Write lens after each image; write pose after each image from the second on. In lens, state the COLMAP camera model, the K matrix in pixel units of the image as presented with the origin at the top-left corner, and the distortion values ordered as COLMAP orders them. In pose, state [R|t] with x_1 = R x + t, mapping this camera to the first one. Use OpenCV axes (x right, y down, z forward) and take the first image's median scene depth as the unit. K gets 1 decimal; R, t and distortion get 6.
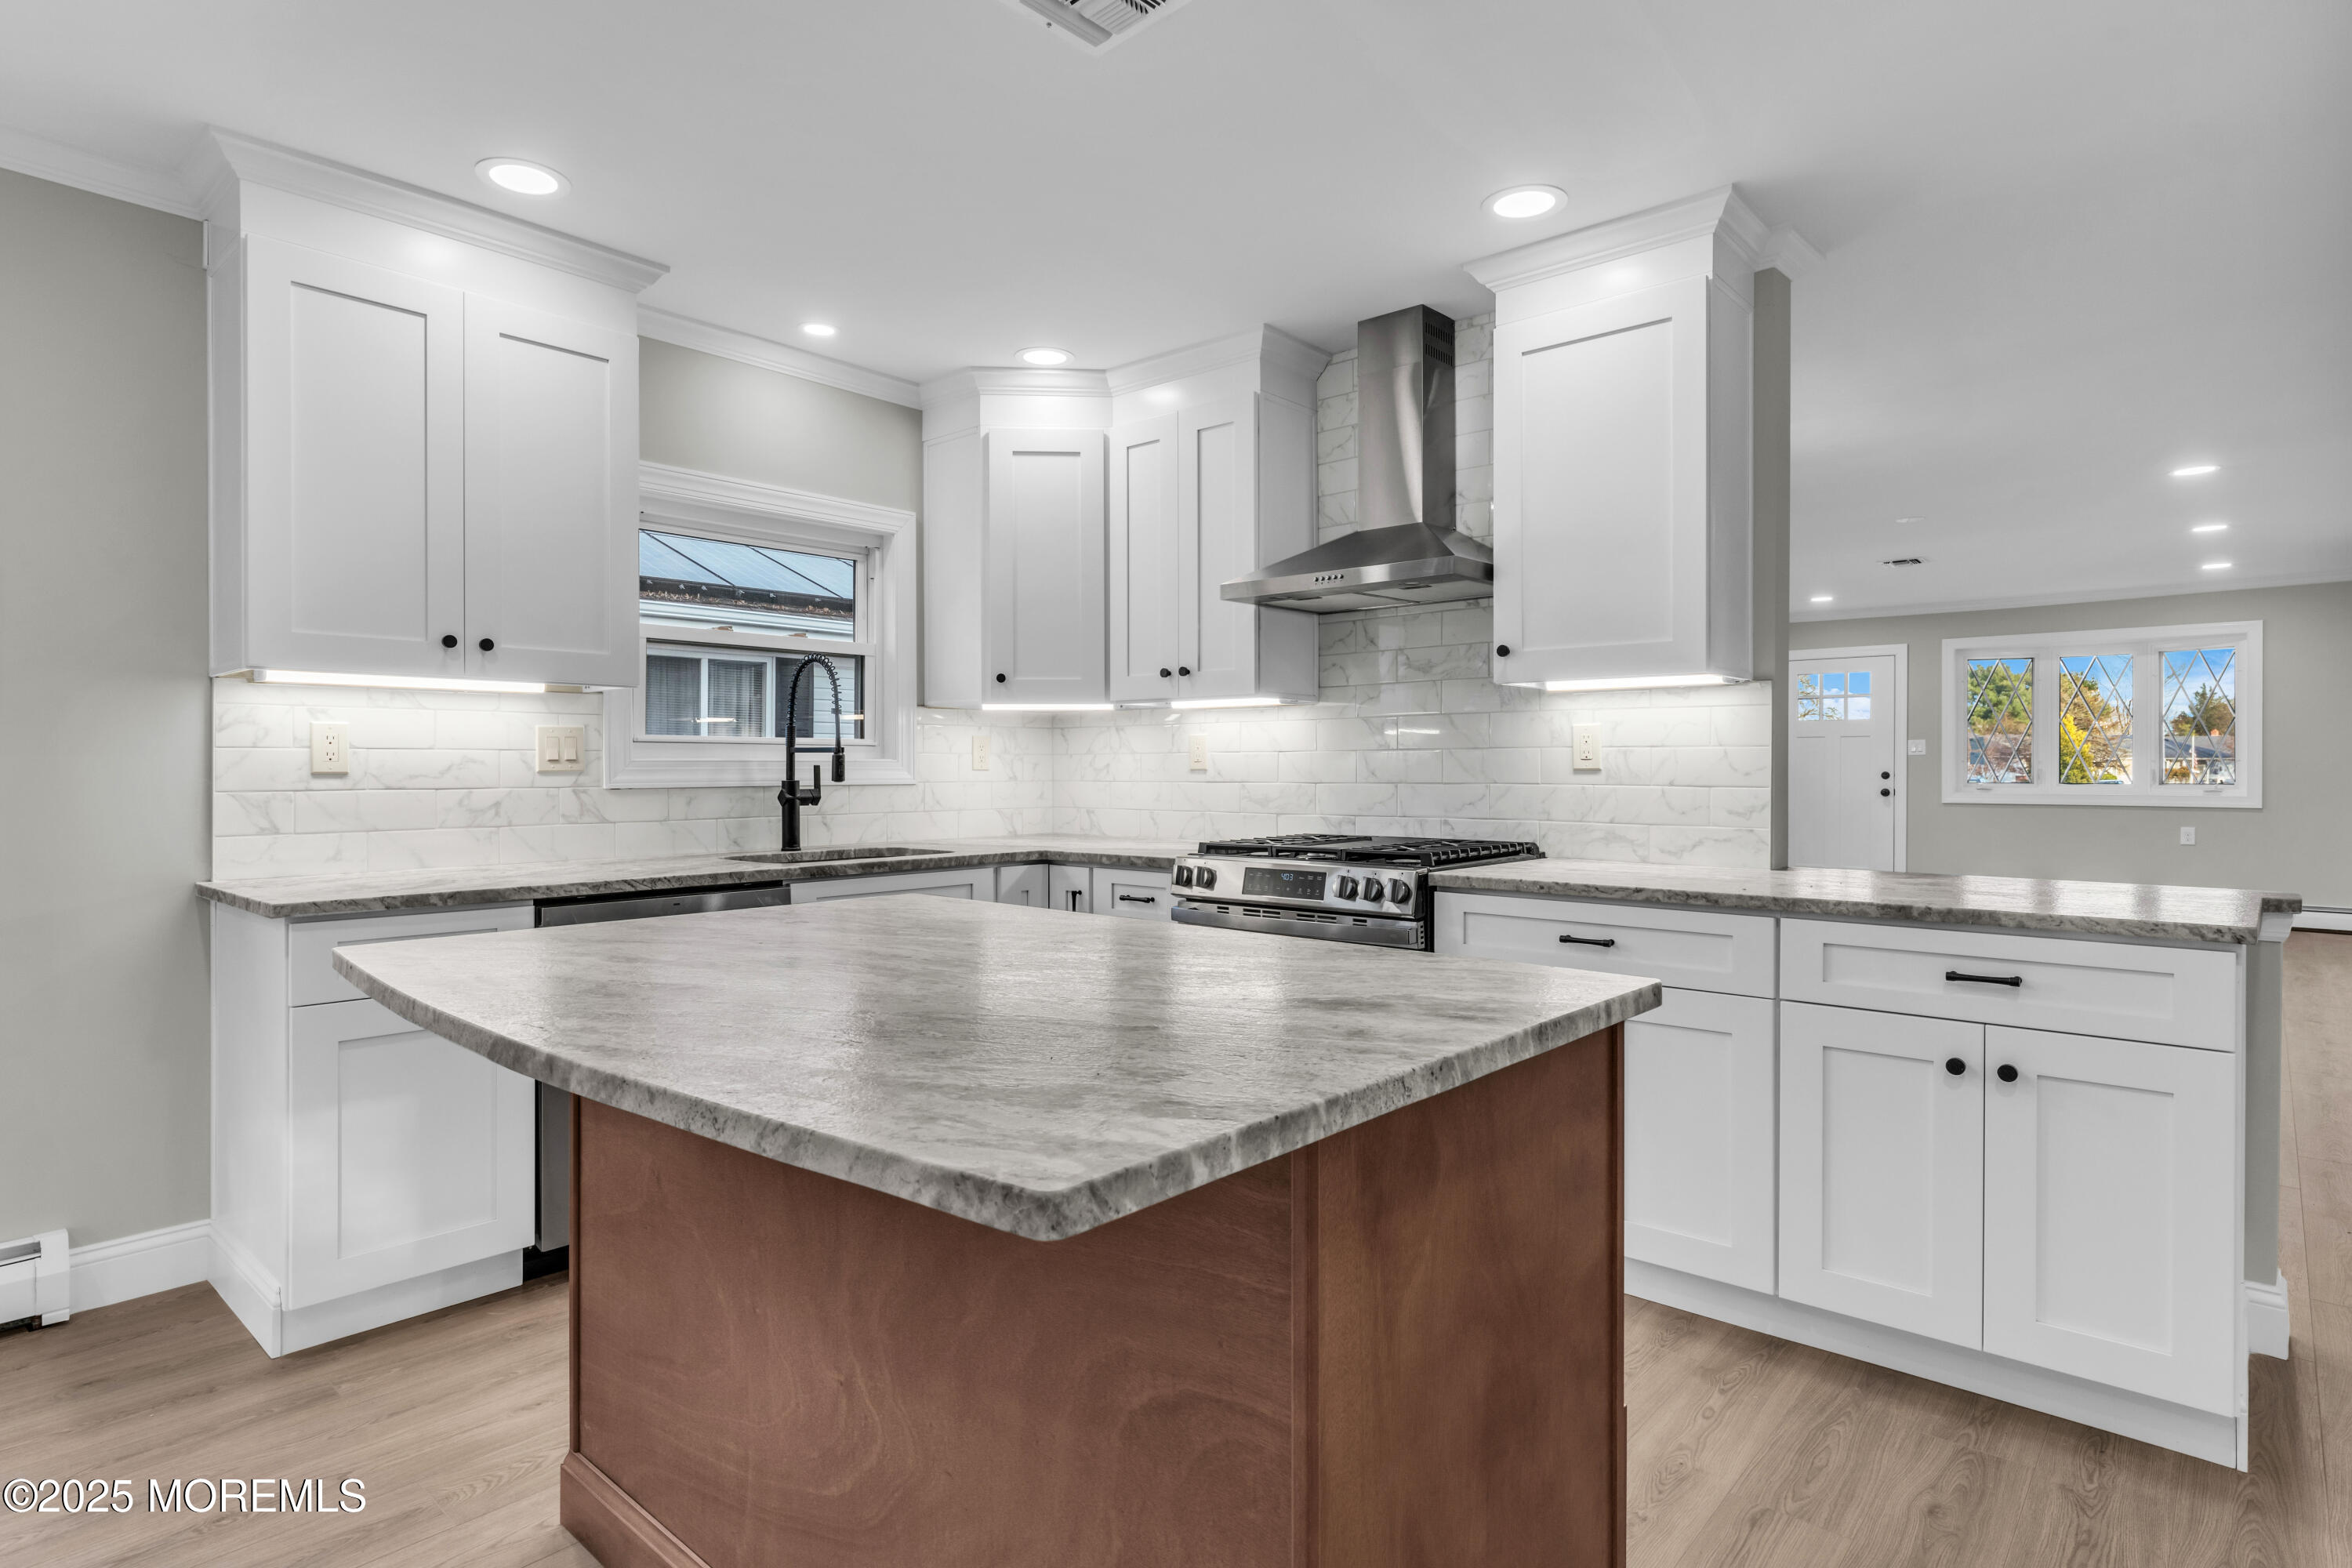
lens RADIAL K [[1229.7, 0, 1170.9], [0, 1229.7, 773.9], [0, 0, 1]] dist [-0.001557, 0.000213]
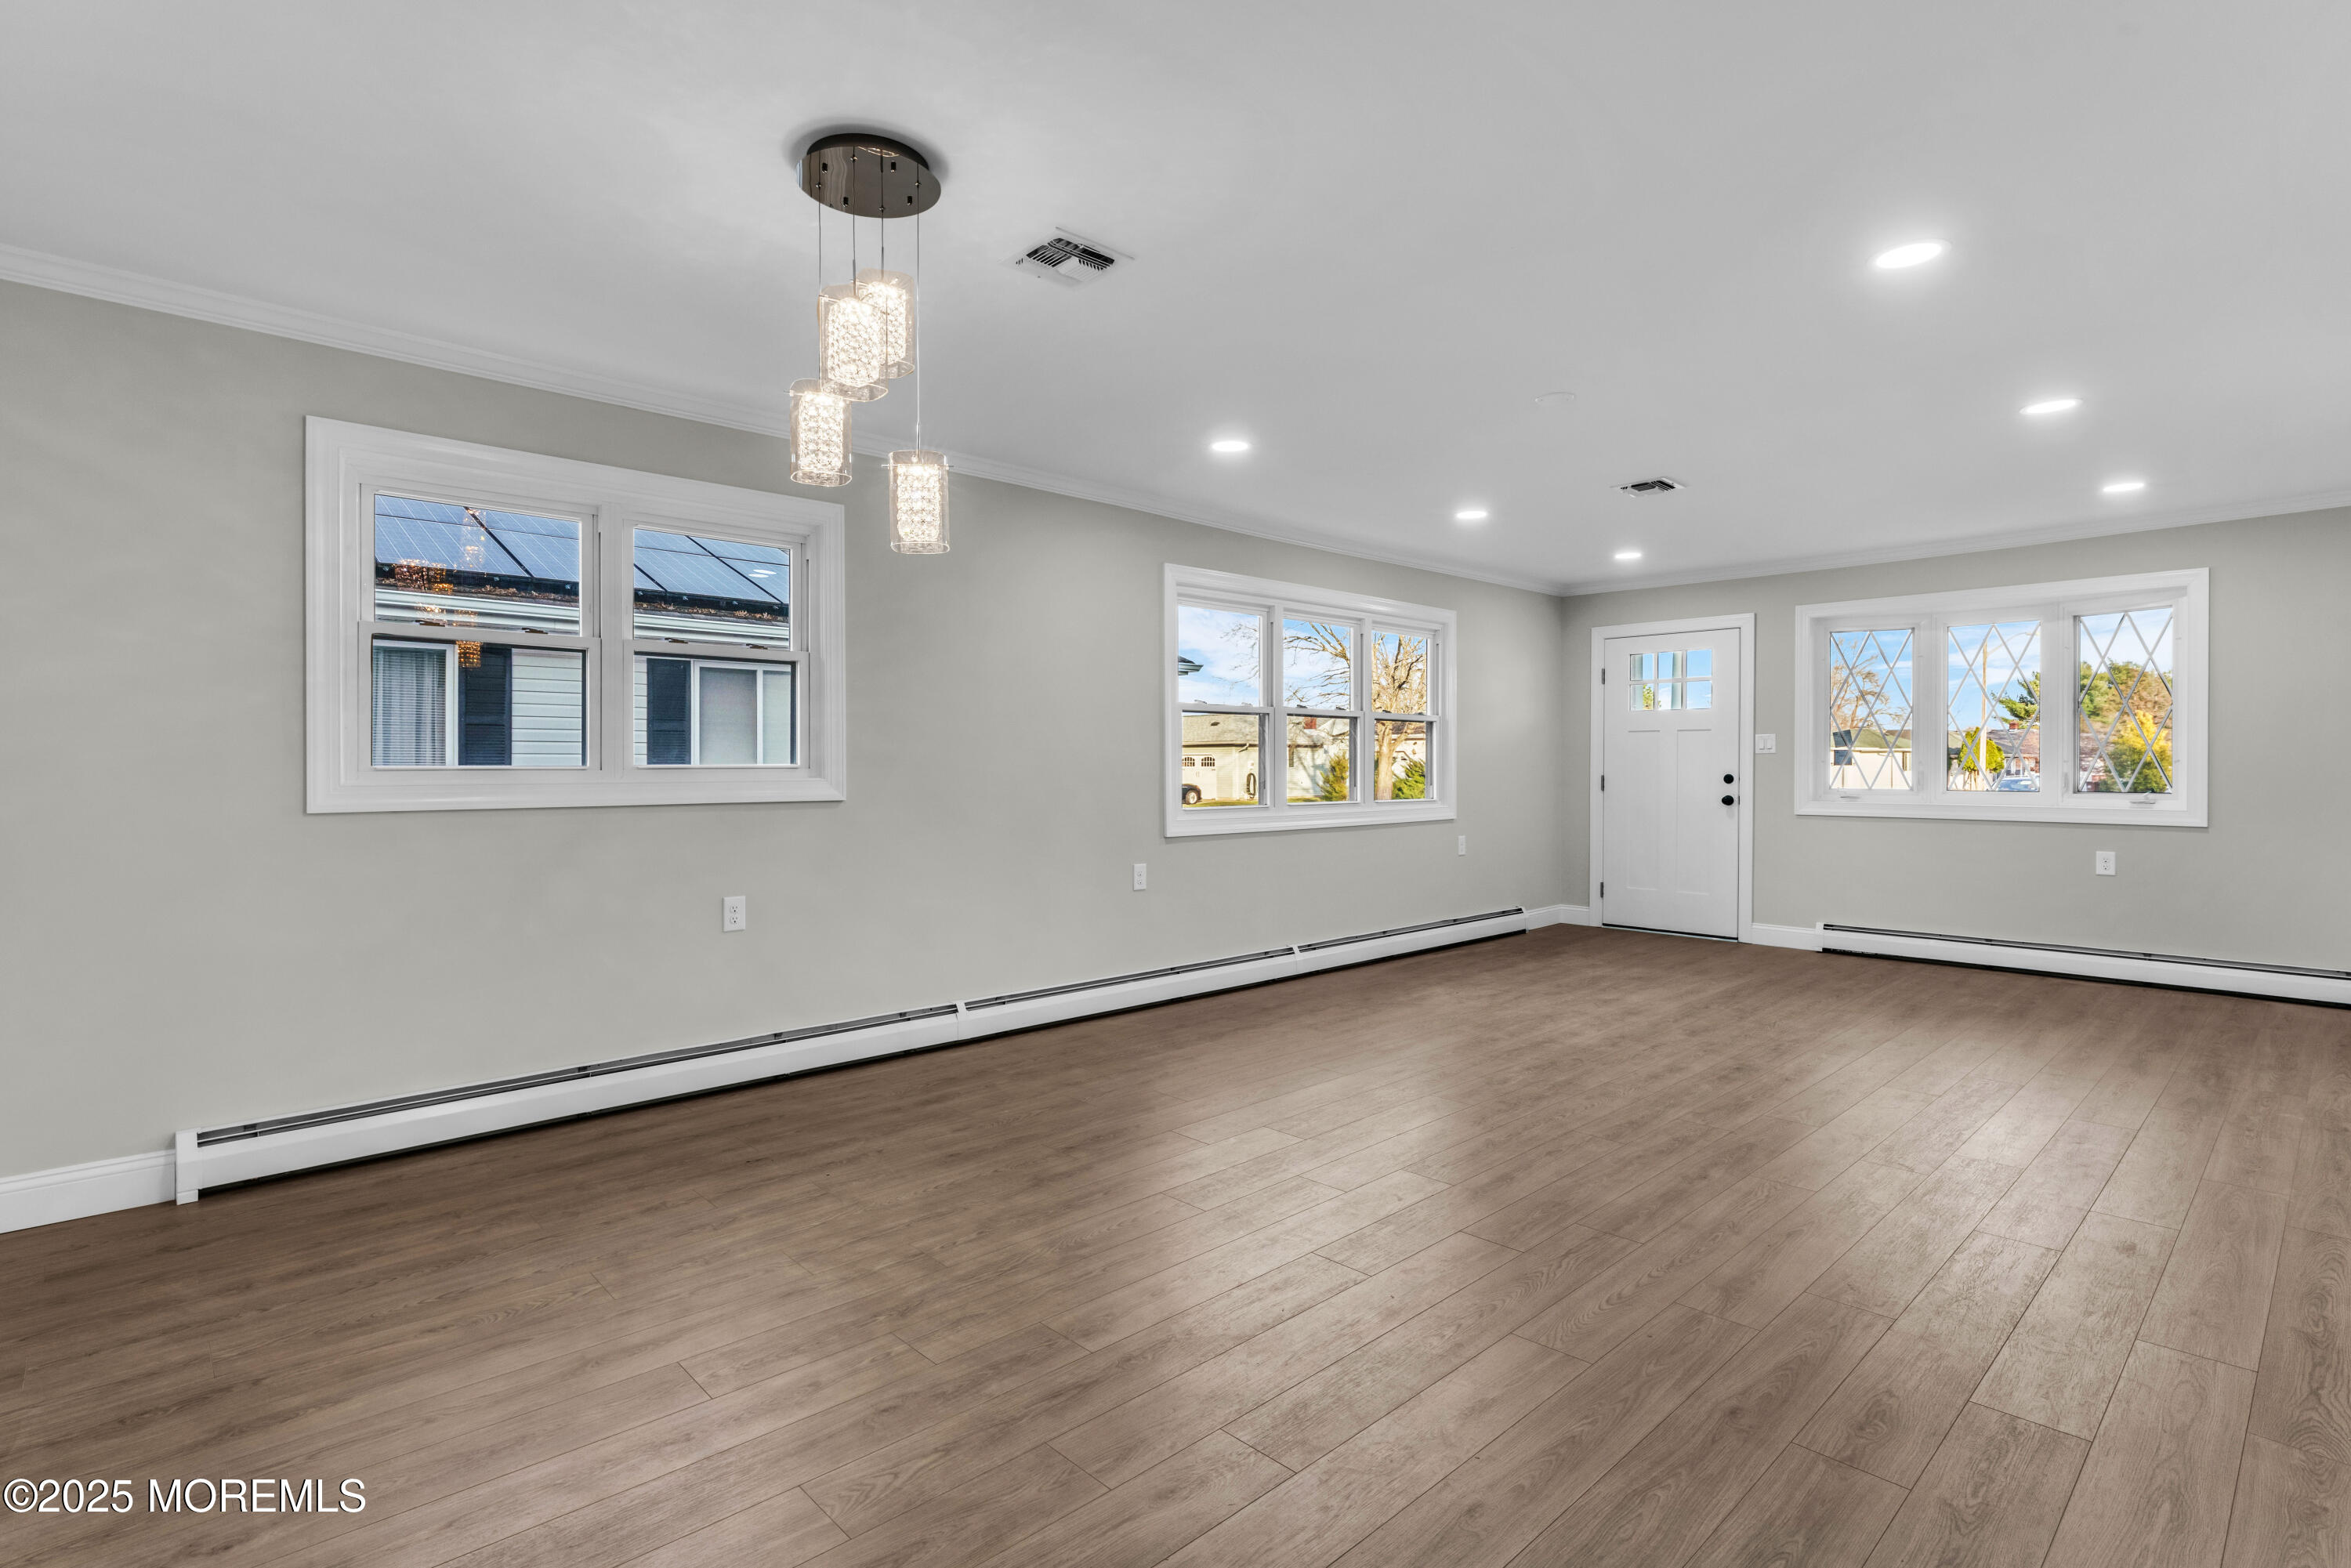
lens RADIAL K [[1127.2, 0, 1170.7], [0, 1127.2, 768.1], [0, 0, 1]] dist [-0.000573, -0.000651]
pose [[0.995762, 0.002478, -0.091937, 0.960388], [-0.002629, 0.999995, -0.001512, -0.012233], [0.091933, 0.001747, 0.995764, 0.796077]]
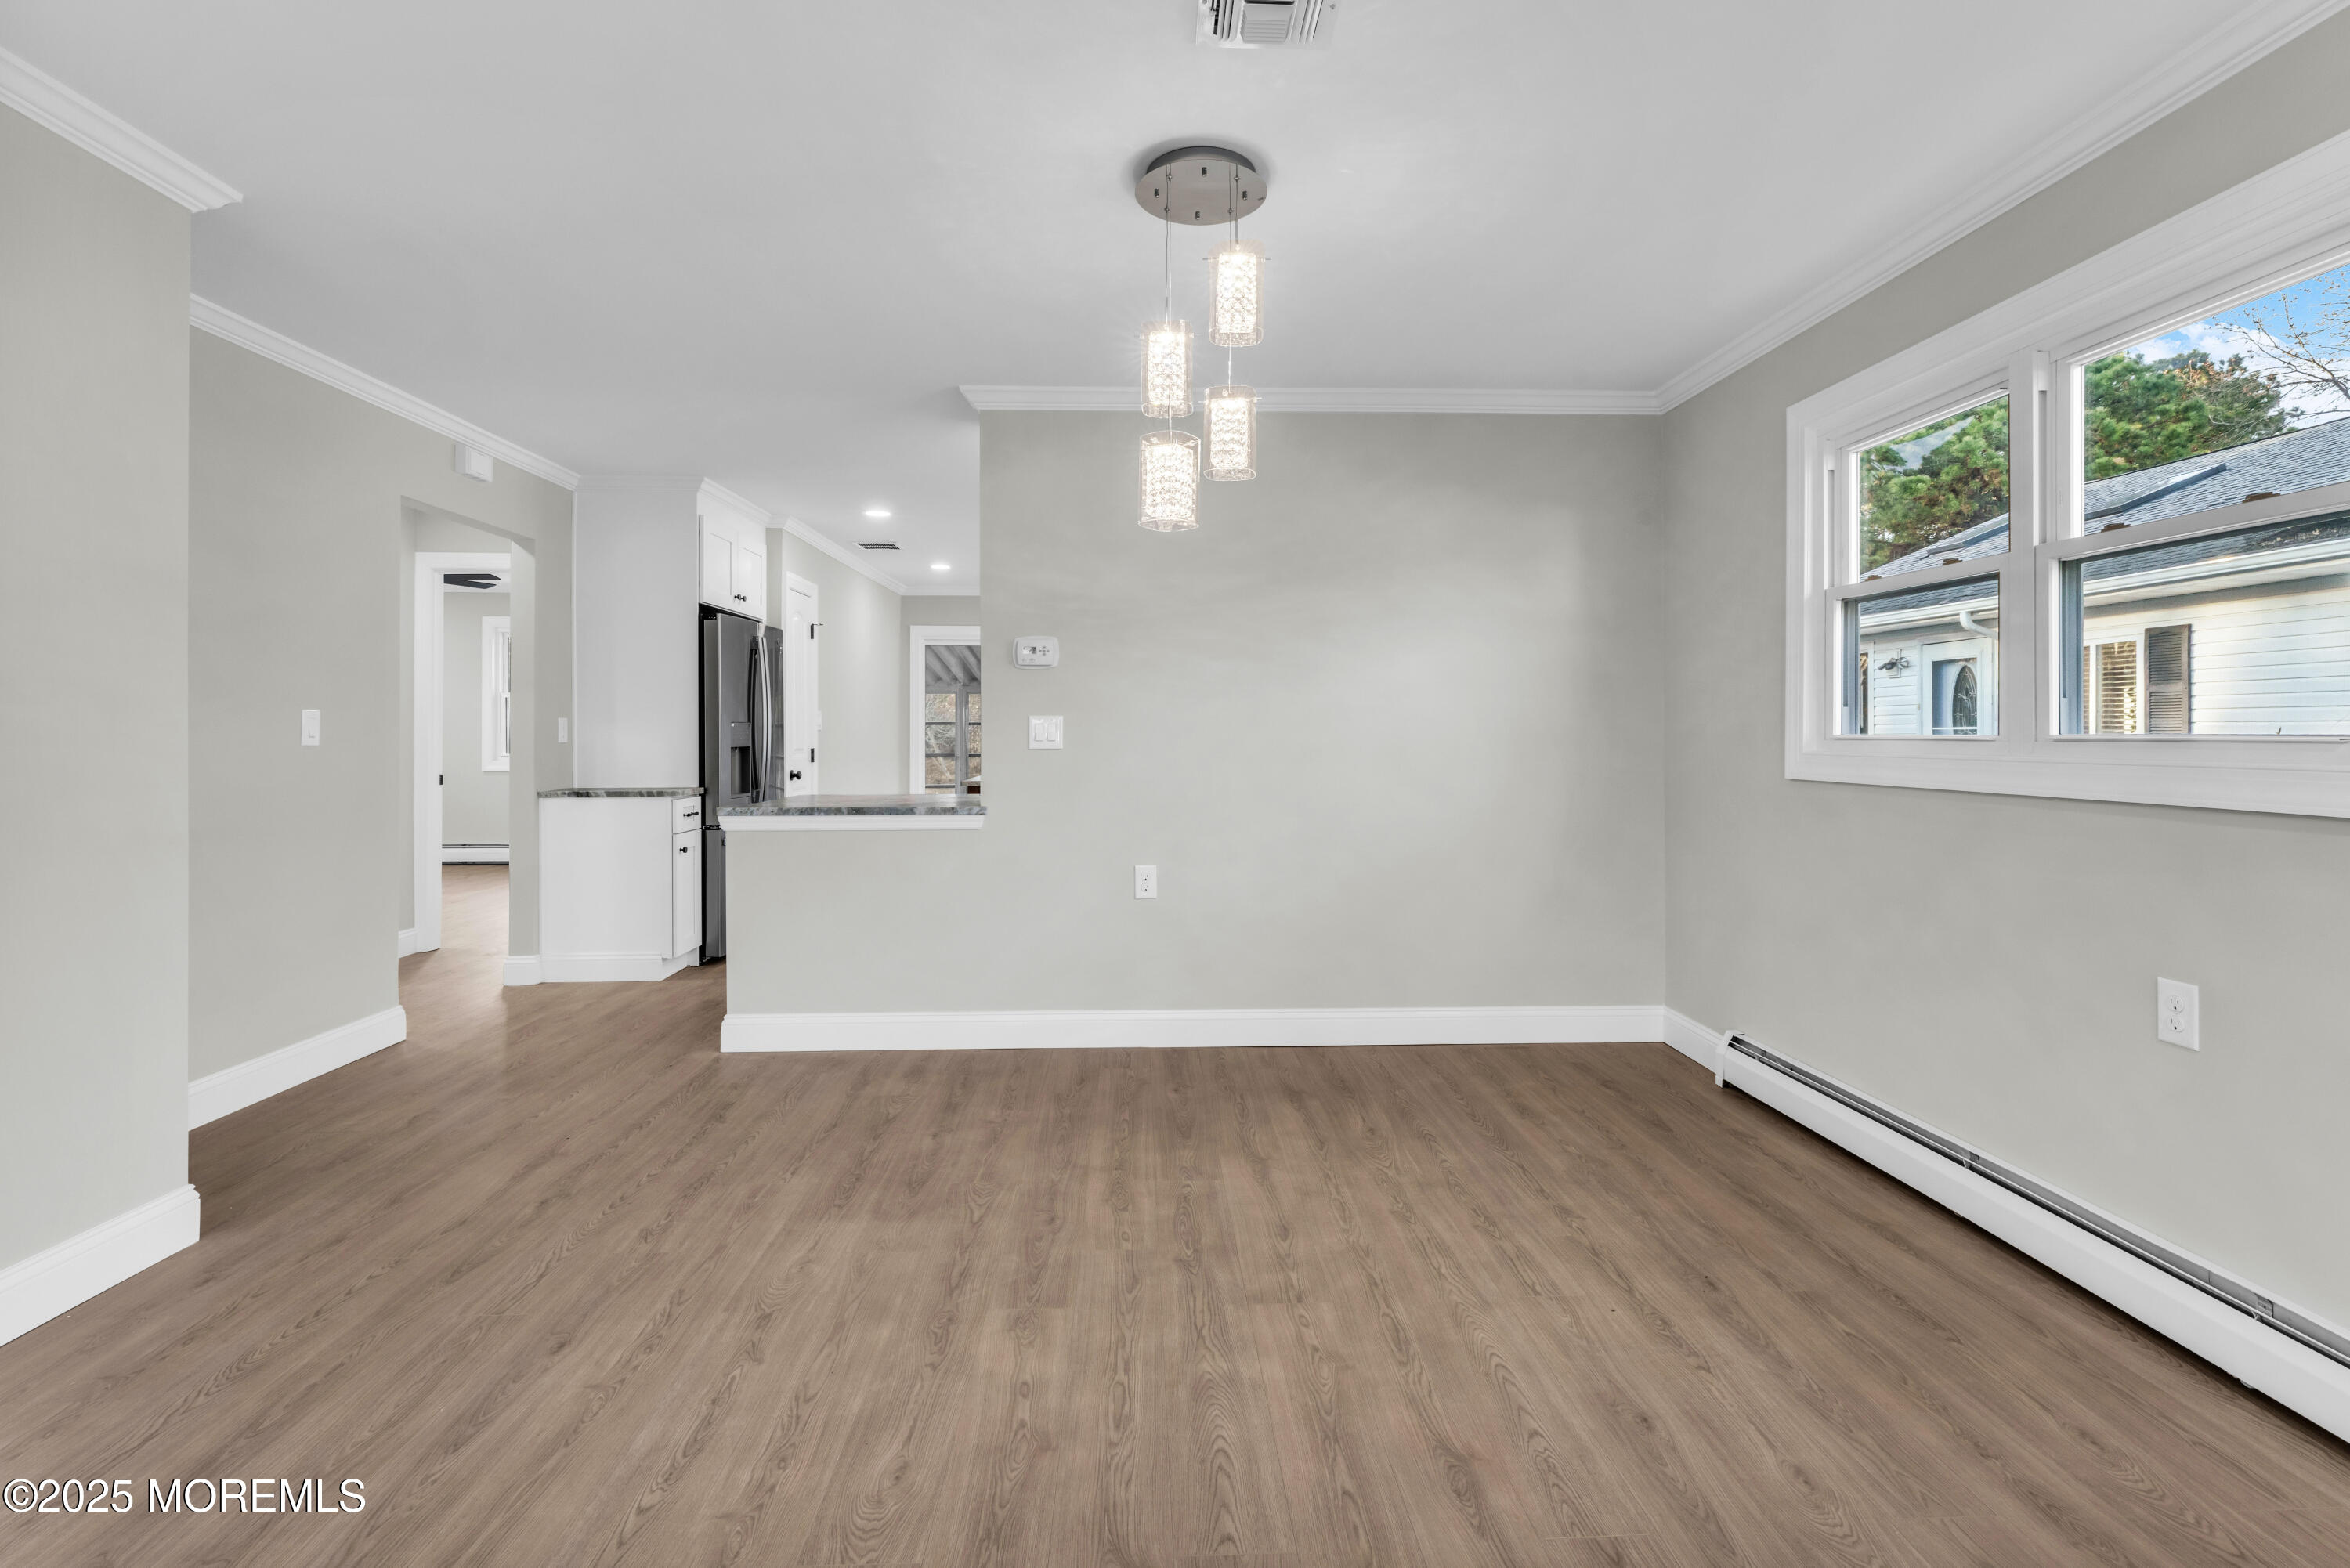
lens RADIAL K [[1081.6, 0, 1183.8], [0, 1081.6, 730.6], [0, 0, 1]] dist [-0.000963, -0.000245]
pose [[-0.715022, 0.000344, -0.699102, 1.250836], [-0.003821, 0.999983, 0.004401, -0.020275], [0.699092, 0.005818, -0.715008, 2.123254]]
